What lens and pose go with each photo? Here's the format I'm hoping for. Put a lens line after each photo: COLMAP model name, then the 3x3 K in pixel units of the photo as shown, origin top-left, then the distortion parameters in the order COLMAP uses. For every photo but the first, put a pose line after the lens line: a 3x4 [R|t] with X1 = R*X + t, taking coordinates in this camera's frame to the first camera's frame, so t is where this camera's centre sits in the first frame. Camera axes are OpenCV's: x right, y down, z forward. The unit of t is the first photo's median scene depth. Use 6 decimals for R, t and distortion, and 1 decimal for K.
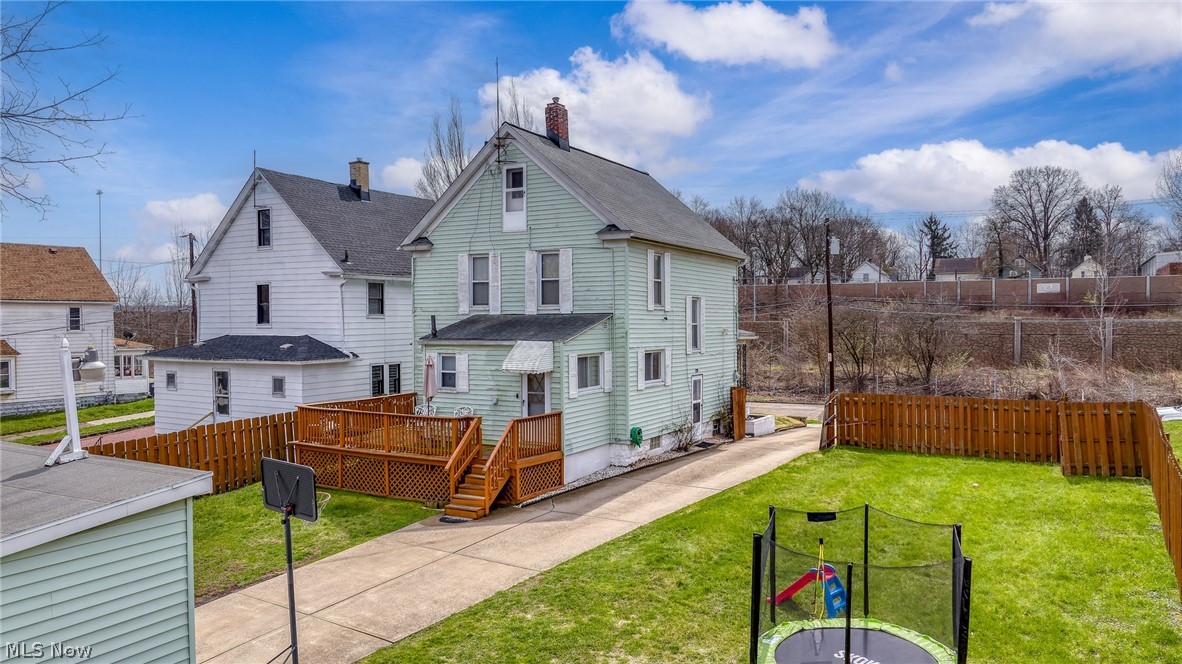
lens RADIAL K [[818.2, 0, 586.3], [0, 818.2, 329.5], [0, 0, 1]] dist [-0.001608, -0.003429]
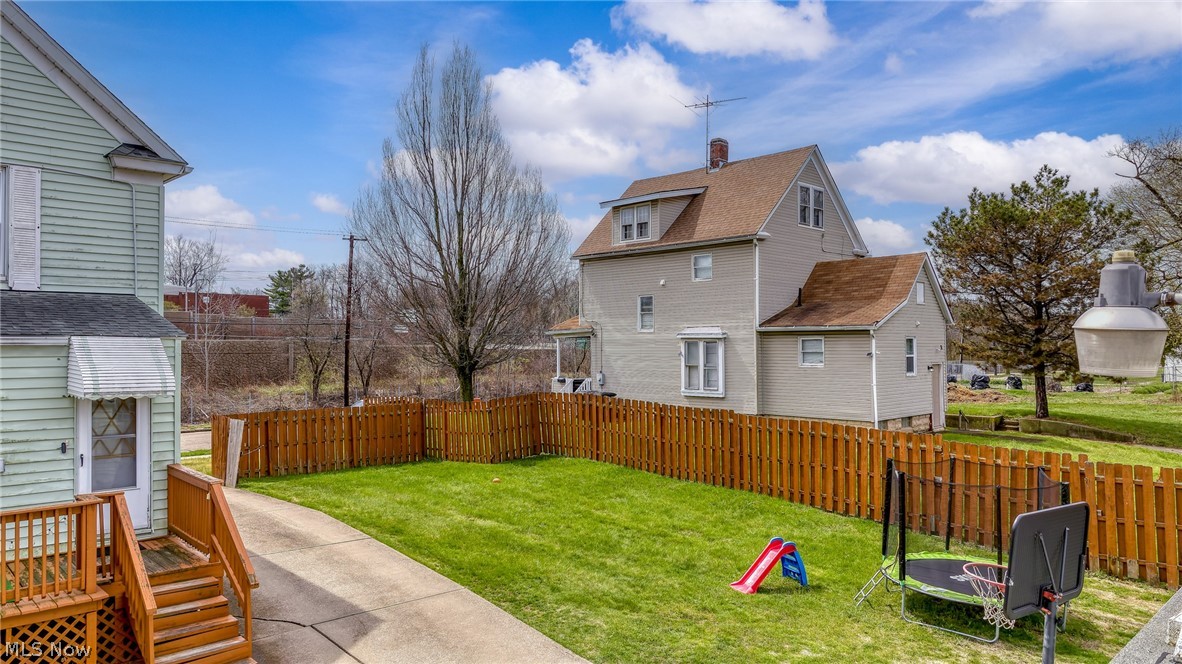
lens RADIAL K [[818.2, 0, 592.2], [0, 818.2, 331.5], [0, 0, 1]] dist [-0.001608, -0.003429]
pose [[0.270058, 0.022548, 0.962580, -0.413854], [0.010429, 0.999599, -0.026341, 0.023624], [-0.962788, 0.017152, 0.269714, 0.488379]]
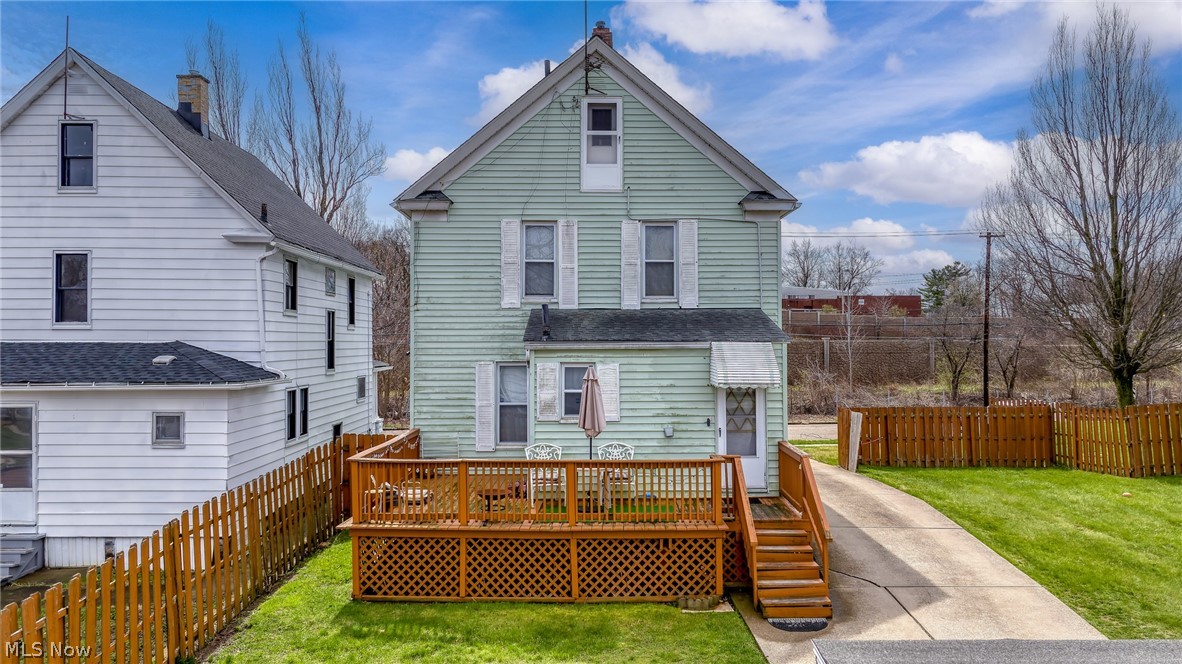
lens RADIAL K [[818.2, 0, 588.9], [0, 818.2, 331.1], [0, 0, 1]] dist [-0.001608, -0.003429]
pose [[0.863782, 0.012655, 0.503707, -0.451049], [0.003787, 0.999493, -0.031606, 0.022610], [-0.503852, 0.029209, 0.863296, 0.399206]]
